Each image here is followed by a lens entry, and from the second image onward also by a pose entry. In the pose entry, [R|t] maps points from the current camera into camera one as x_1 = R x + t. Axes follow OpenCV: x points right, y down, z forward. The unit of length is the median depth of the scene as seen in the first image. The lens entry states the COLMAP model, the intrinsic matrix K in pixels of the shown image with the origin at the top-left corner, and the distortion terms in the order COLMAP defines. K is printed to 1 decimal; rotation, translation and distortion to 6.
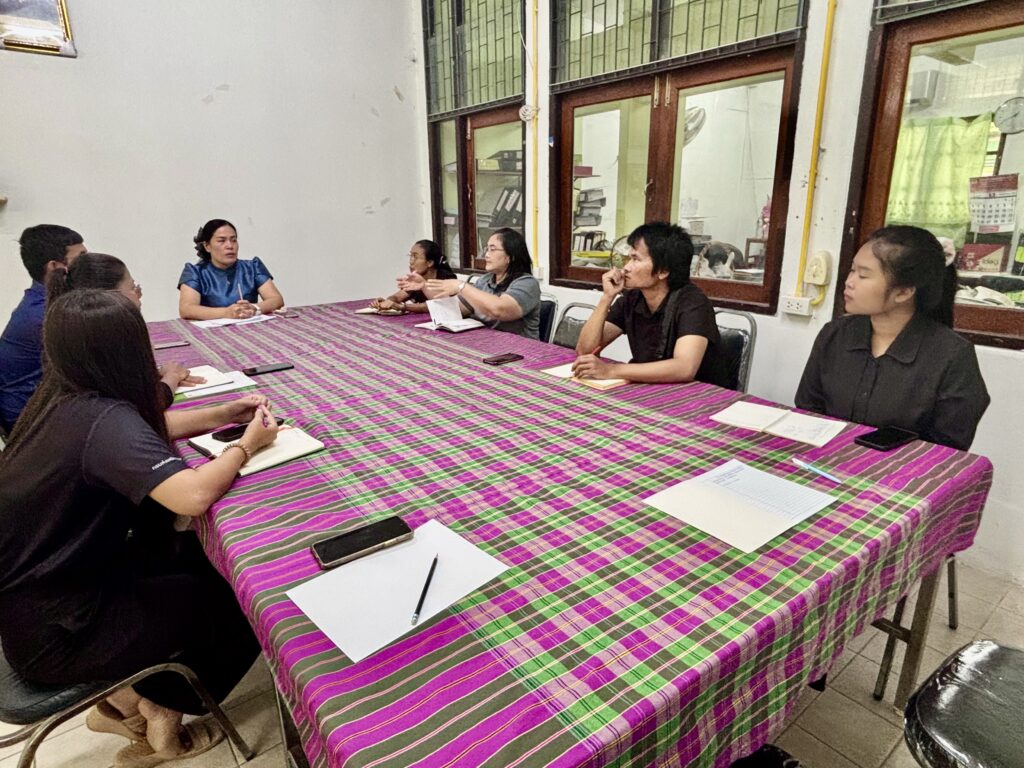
lens RADIAL K [[613.9, 0, 512.0], [0, 613.9, 384.0], [0, 0, 1]] dist [-0.001722, -0.001708]
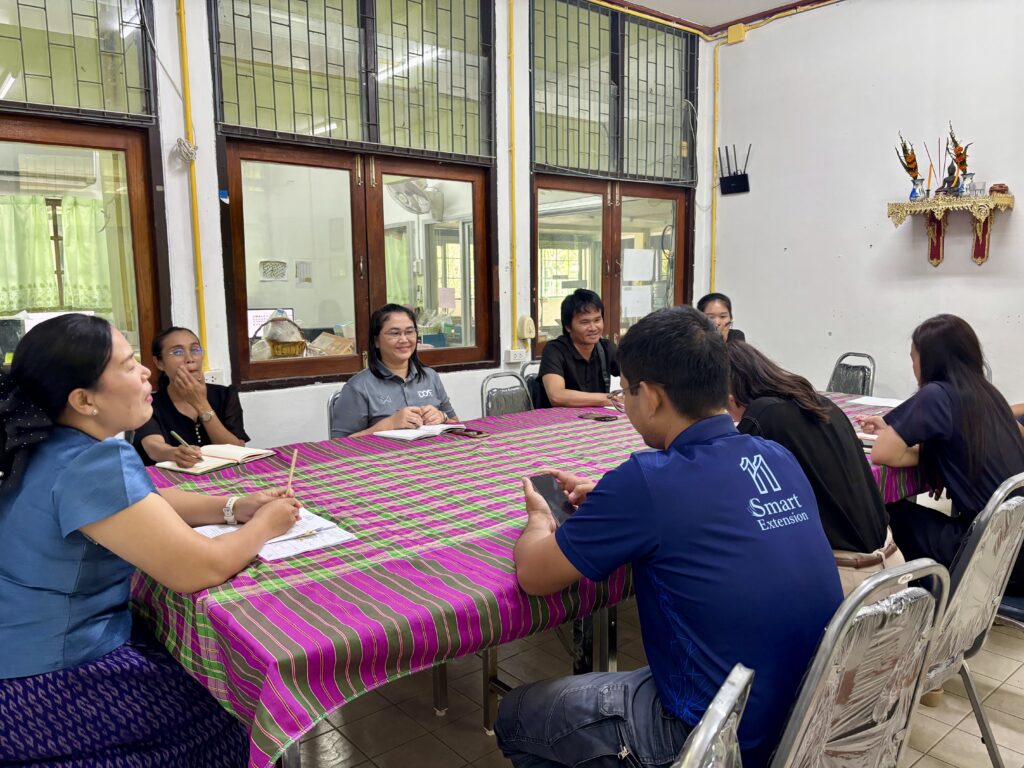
lens RADIAL K [[766.3, 0, 540.9], [0, 766.3, 398.7], [0, 0, 1]] dist [0.023614, -0.047341]
pose [[-0.039654, -0.131636, 0.990505, -0.871713], [0.285849, 0.948362, 0.137479, -0.184362], [-0.957454, 0.288586, 0.000022, 0.704118]]
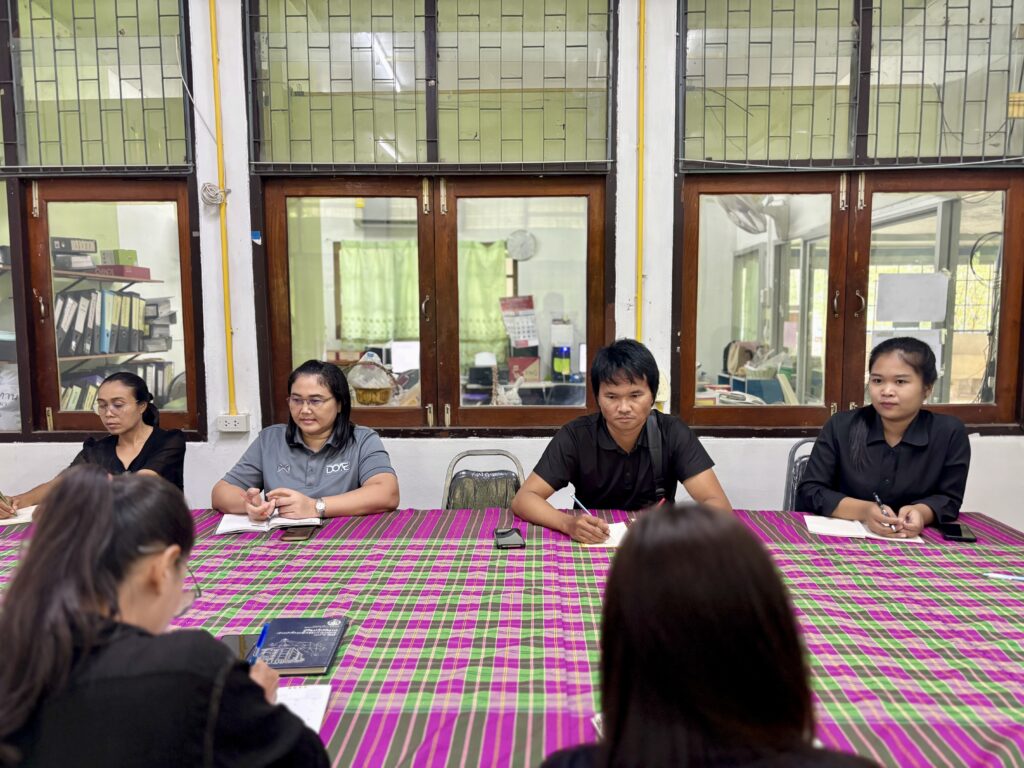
lens RADIAL K [[766.3, 0, 540.9], [0, 766.3, 398.7], [0, 0, 1]] dist [0.023614, -0.047341]
pose [[0.617697, -0.076756, 0.782662, -0.433605], [0.215046, 0.973779, -0.074221, -0.079475], [-0.756443, 0.214155, 0.618006, 0.248806]]
